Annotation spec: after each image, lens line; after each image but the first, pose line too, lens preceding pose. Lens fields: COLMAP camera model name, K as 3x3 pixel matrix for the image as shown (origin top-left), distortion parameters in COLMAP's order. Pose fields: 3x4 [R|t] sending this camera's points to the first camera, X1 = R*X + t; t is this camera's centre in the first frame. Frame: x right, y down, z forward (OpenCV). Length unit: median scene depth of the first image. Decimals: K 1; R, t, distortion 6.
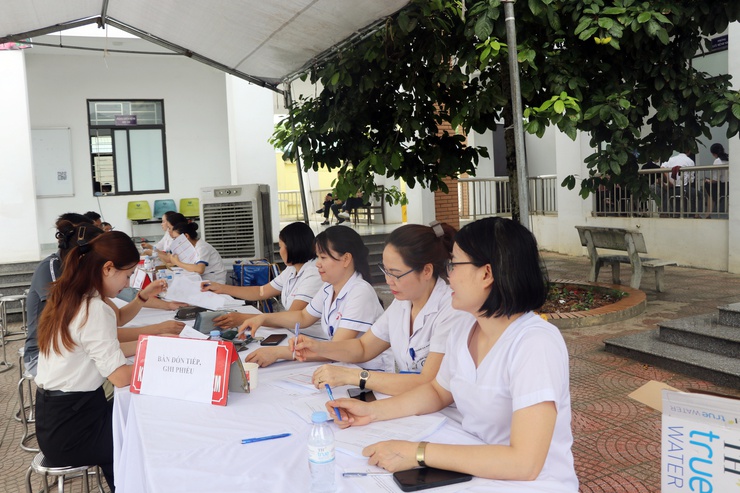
lens RADIAL K [[621.9, 0, 370.0], [0, 621.9, 245.9], [0, 0, 1]] dist [-0.130330, -0.004185]
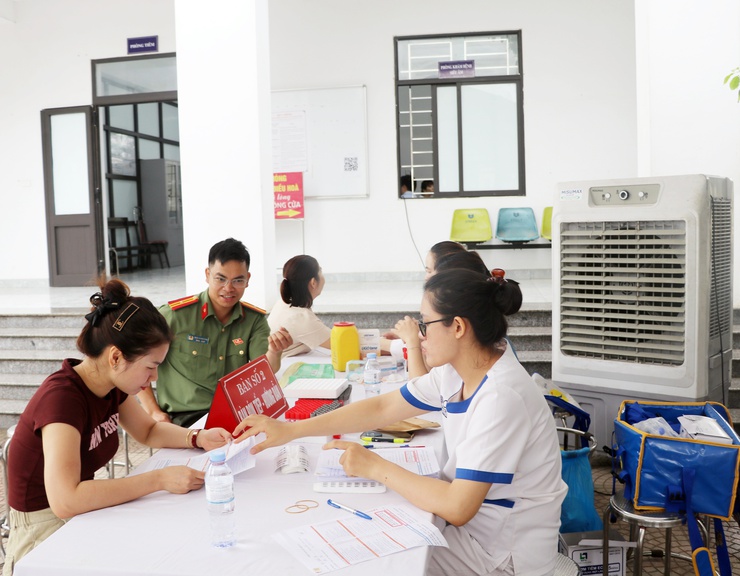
lens RADIAL K [[763.2, 0, 369.5], [0, 763.2, 286.3], [0, 0, 1]] dist [-0.112872, 0.000000]
pose [[0.842708, 0.071689, -0.533576, -0.072154], [-0.055766, 0.997387, 0.045929, -0.028433], [0.535474, -0.008949, 0.844504, 0.344307]]
